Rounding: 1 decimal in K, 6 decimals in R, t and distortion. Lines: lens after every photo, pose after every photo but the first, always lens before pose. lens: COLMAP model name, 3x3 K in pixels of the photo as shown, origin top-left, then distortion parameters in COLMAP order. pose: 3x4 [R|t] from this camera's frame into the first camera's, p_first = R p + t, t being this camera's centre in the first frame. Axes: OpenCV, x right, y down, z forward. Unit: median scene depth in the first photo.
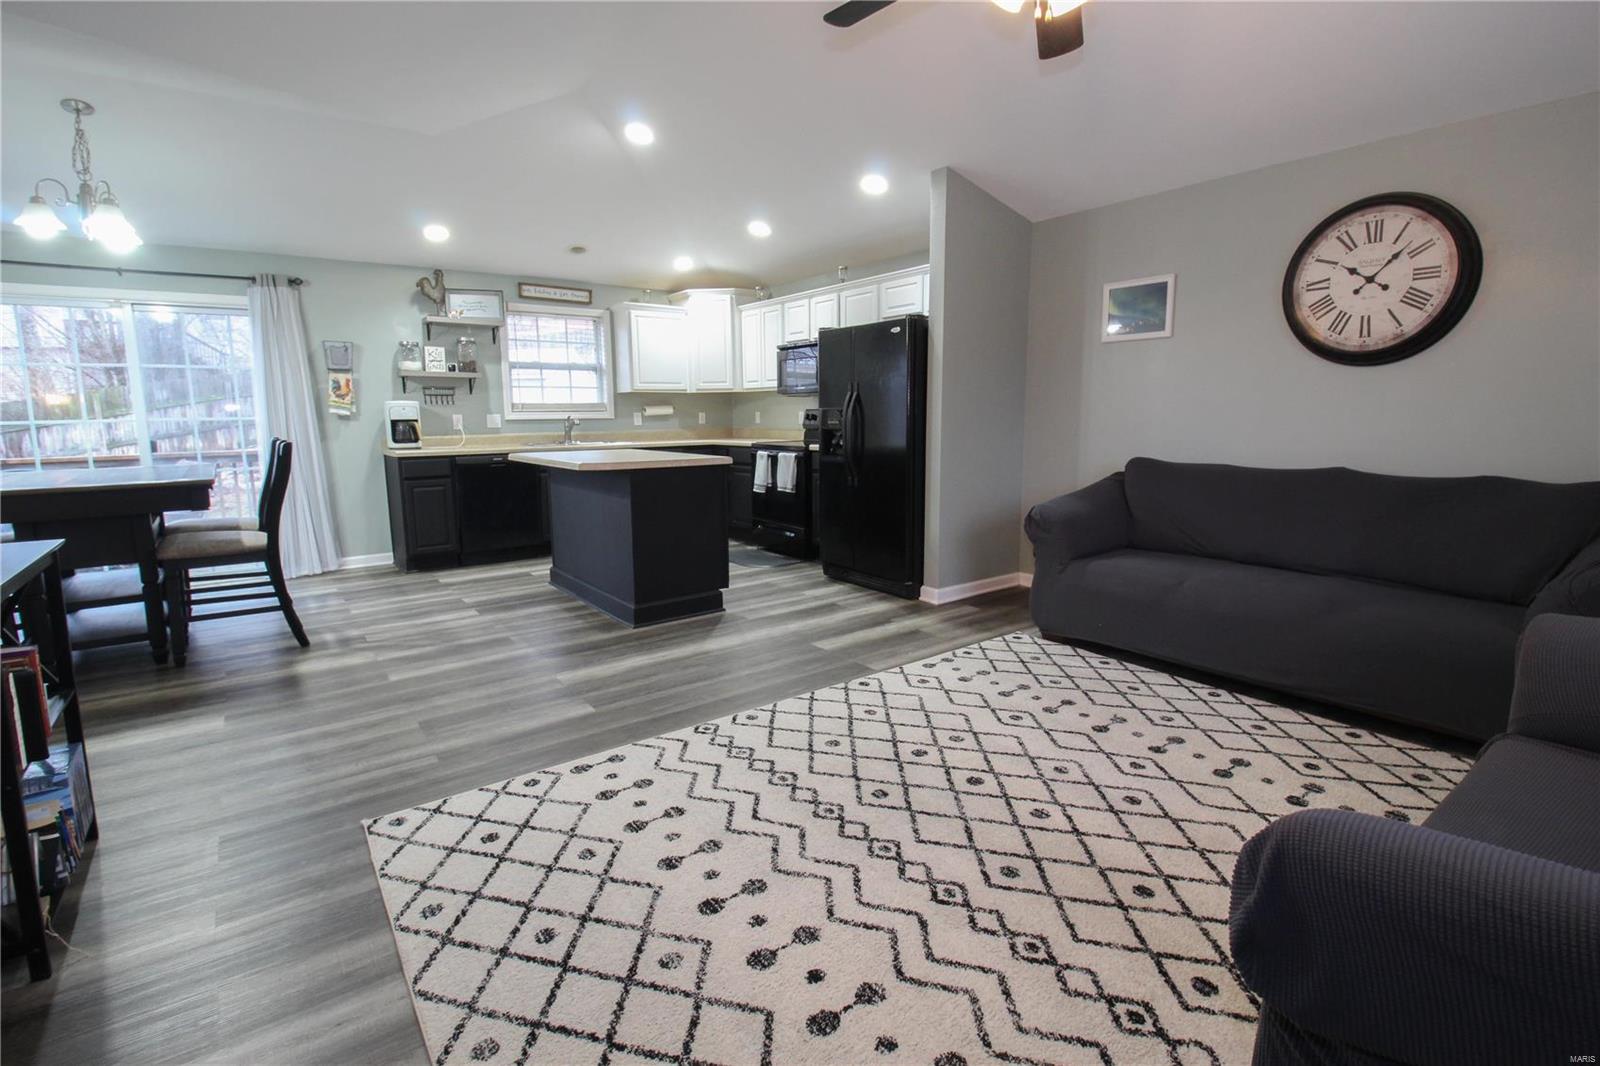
lens RADIAL K [[740.4, 0, 801.9], [0, 740.4, 521.2], [0, 0, 1]] dist [0.002486, -0.014354]
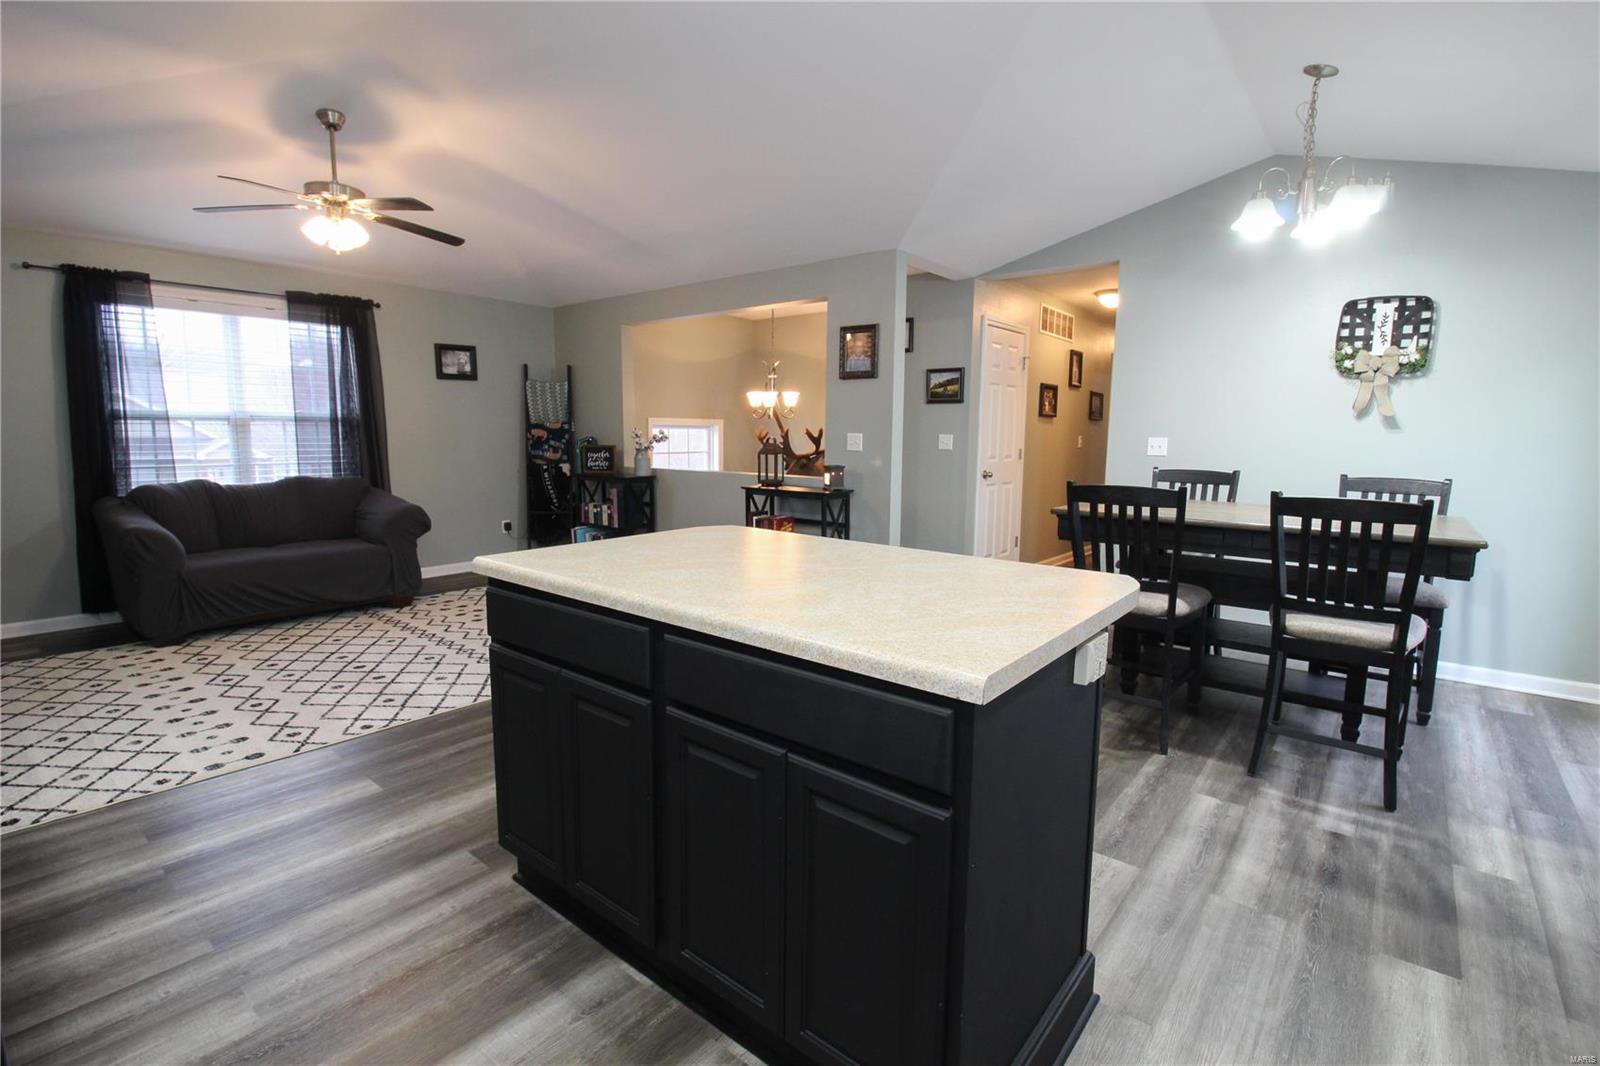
lens RADIAL K [[740.4, 0, 801.5], [0, 740.4, 523.0], [0, 0, 1]] dist [0.002486, -0.014354]
pose [[-0.971183, 0.029430, -0.236510, -0.214722], [-0.036420, 0.962367, 0.269303, -0.274340], [0.235535, 0.270156, -0.933563, 1.725212]]
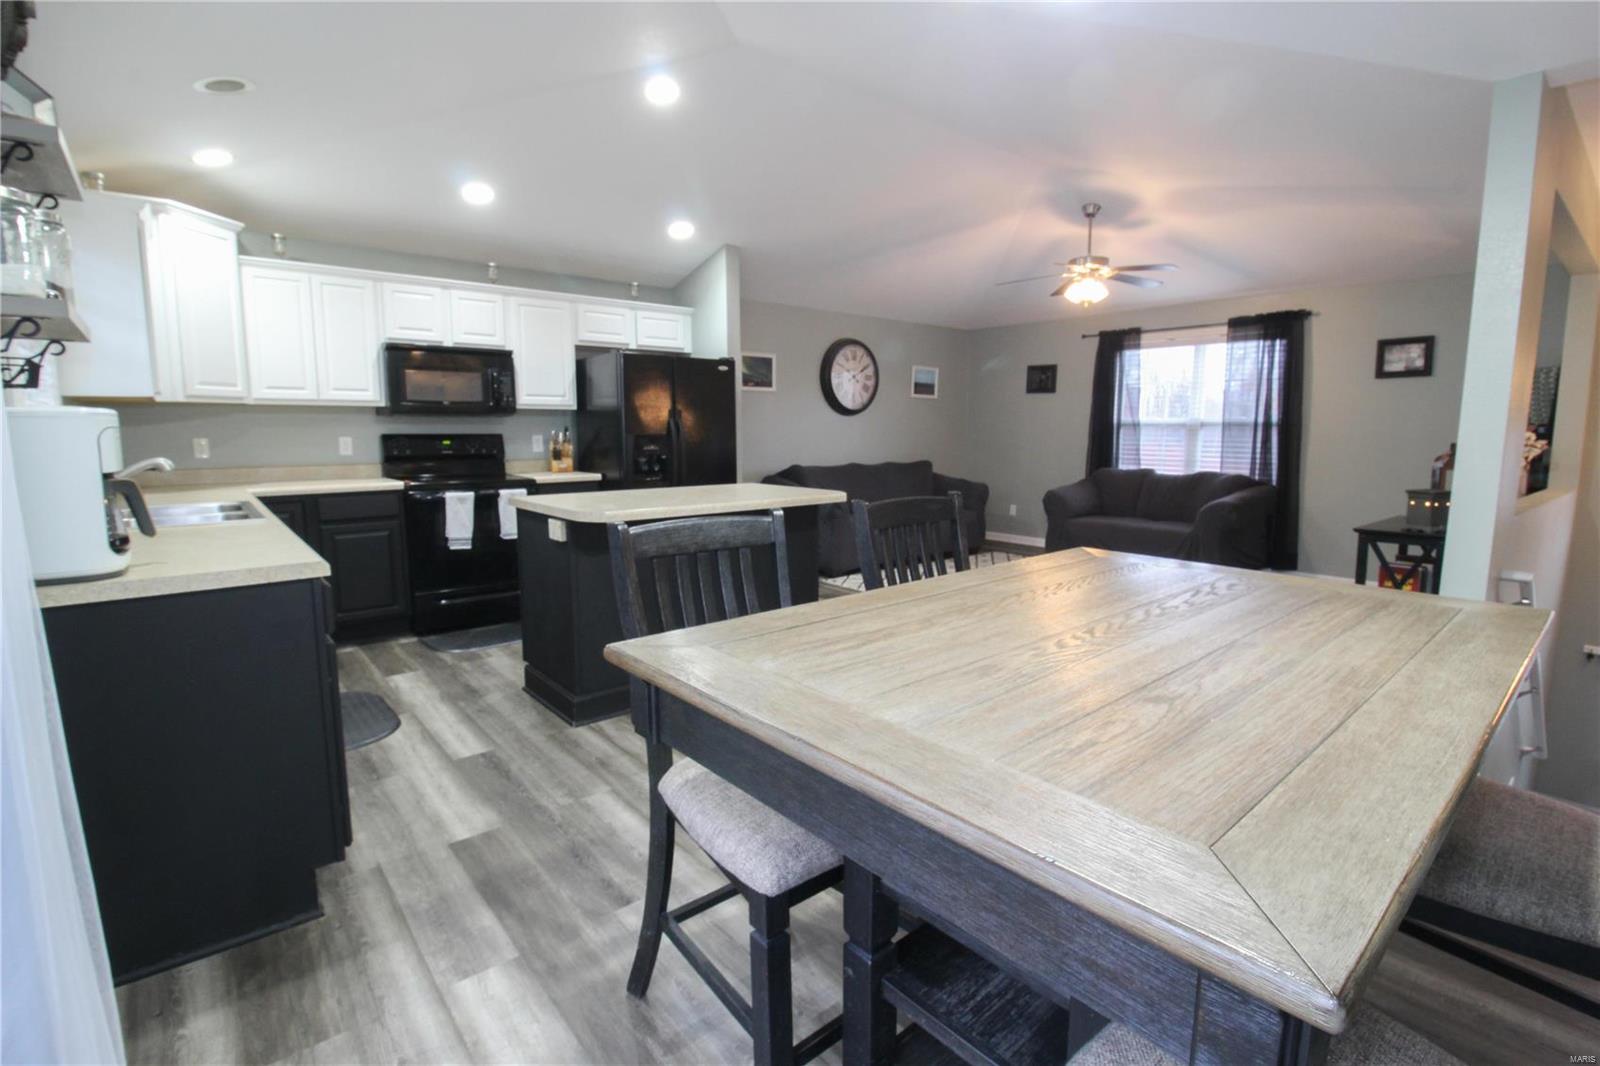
lens RADIAL K [[740.4, 0, 801.2], [0, 740.4, 522.2], [0, 0, 1]] dist [0.002486, -0.014354]
pose [[-0.052164, -0.116542, 0.991815, -1.312519], [0.145225, 0.981724, 0.122994, -0.176904], [-0.988023, 0.150452, -0.034286, 1.164076]]
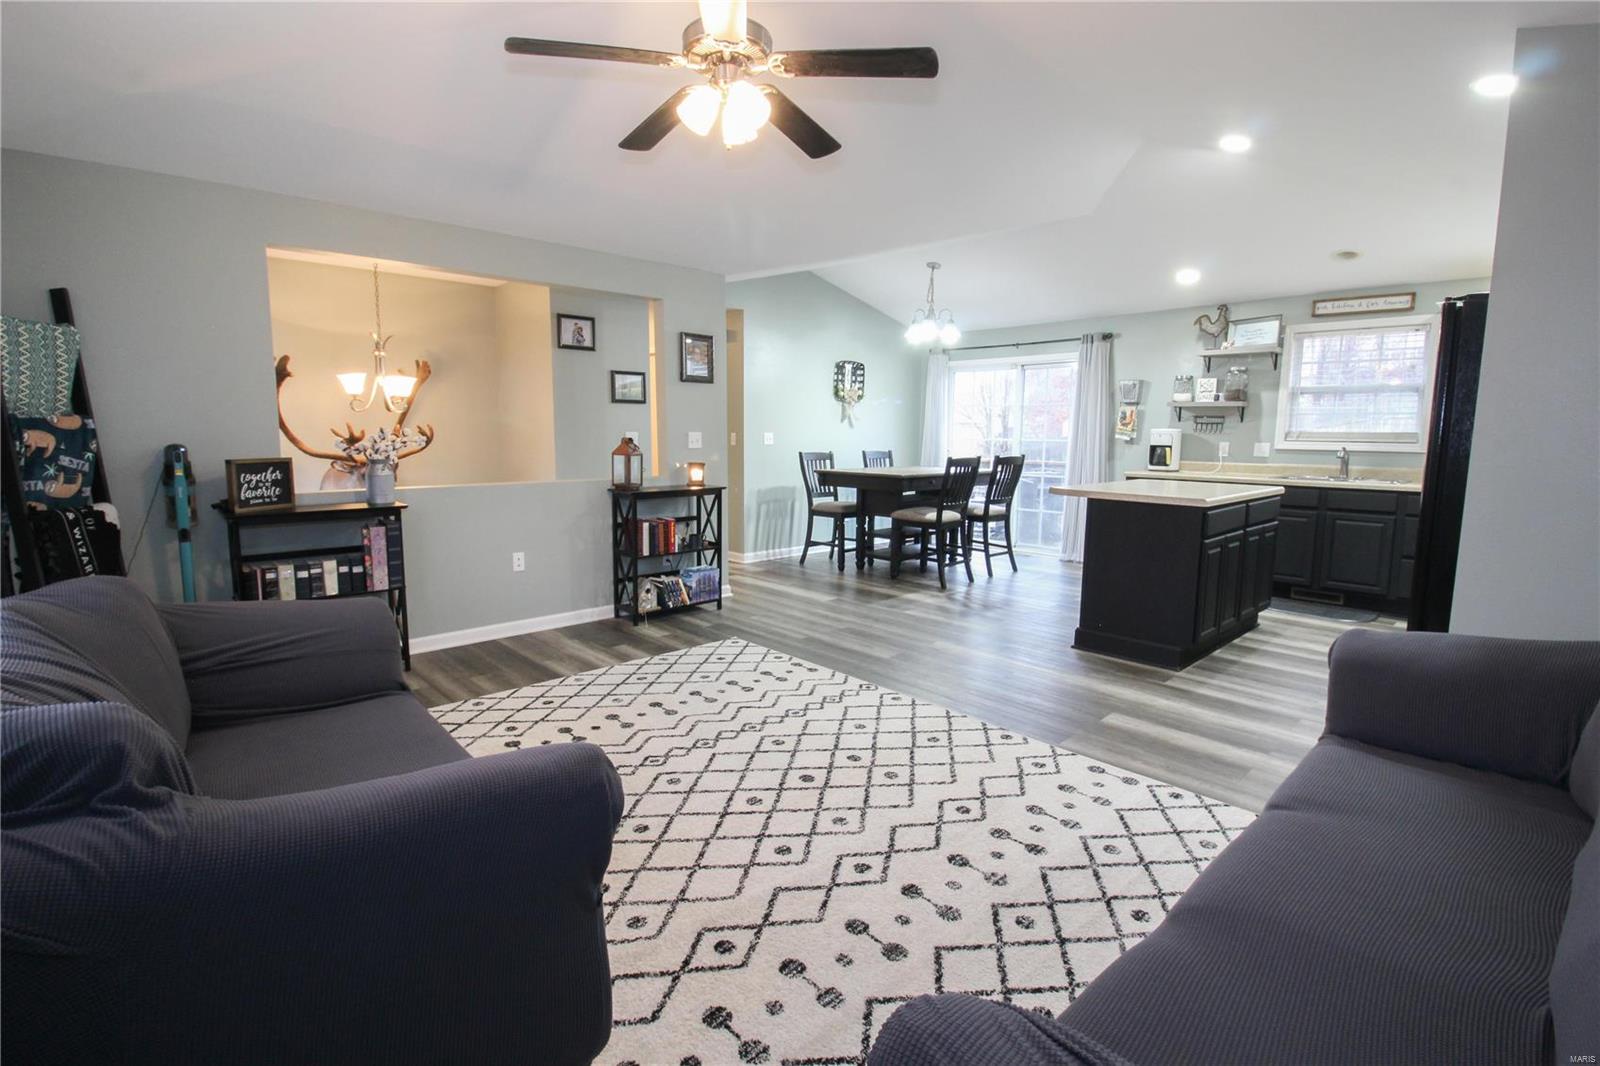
lens RADIAL K [[740.4, 0, 801.5], [0, 740.4, 524.7], [0, 0, 1]] dist [0.002486, -0.014354]
pose [[0.110731, 0.136131, -0.984483, 0.837736], [-0.156708, 0.980575, 0.117964, -0.102479], [0.981418, 0.141215, 0.129913, 0.515815]]
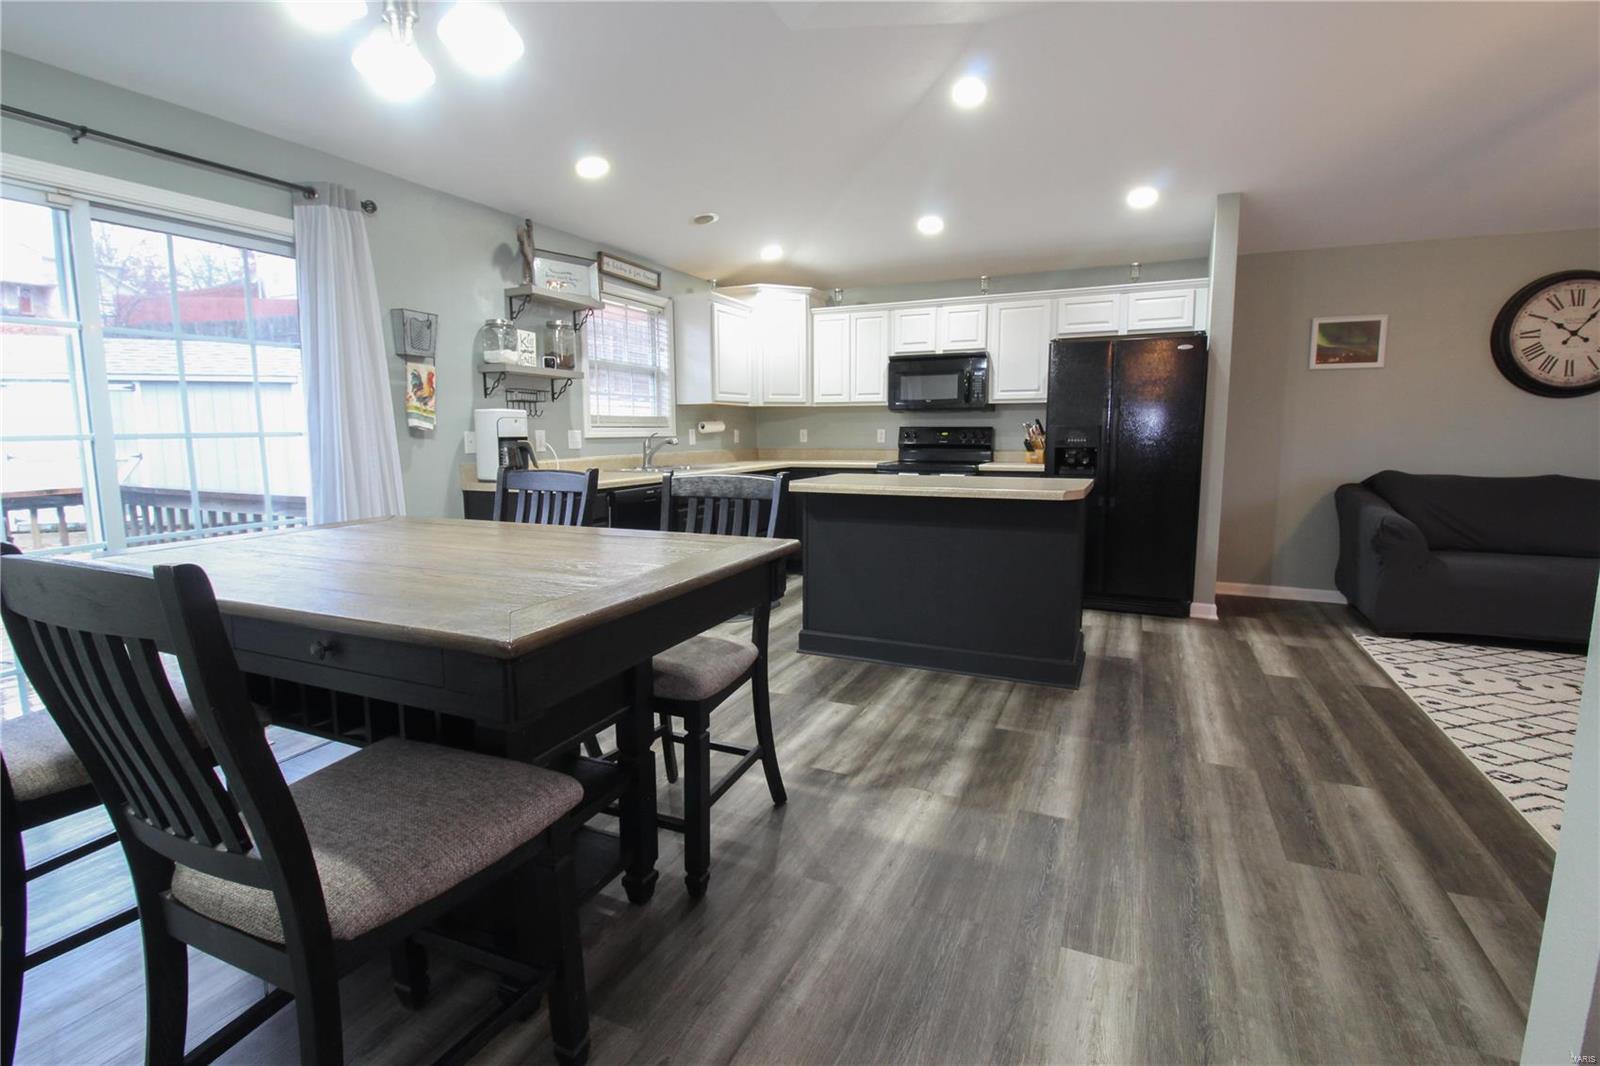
lens RADIAL K [[740.4, 0, 800.0], [0, 740.4, 523.8], [0, 0, 1]] dist [0.002486, -0.014354]
pose [[0.878883, -0.054245, 0.473943, -0.986195], [0.065423, 0.997832, -0.007114, -0.059945], [-0.472529, 0.037259, 0.880527, 0.464404]]
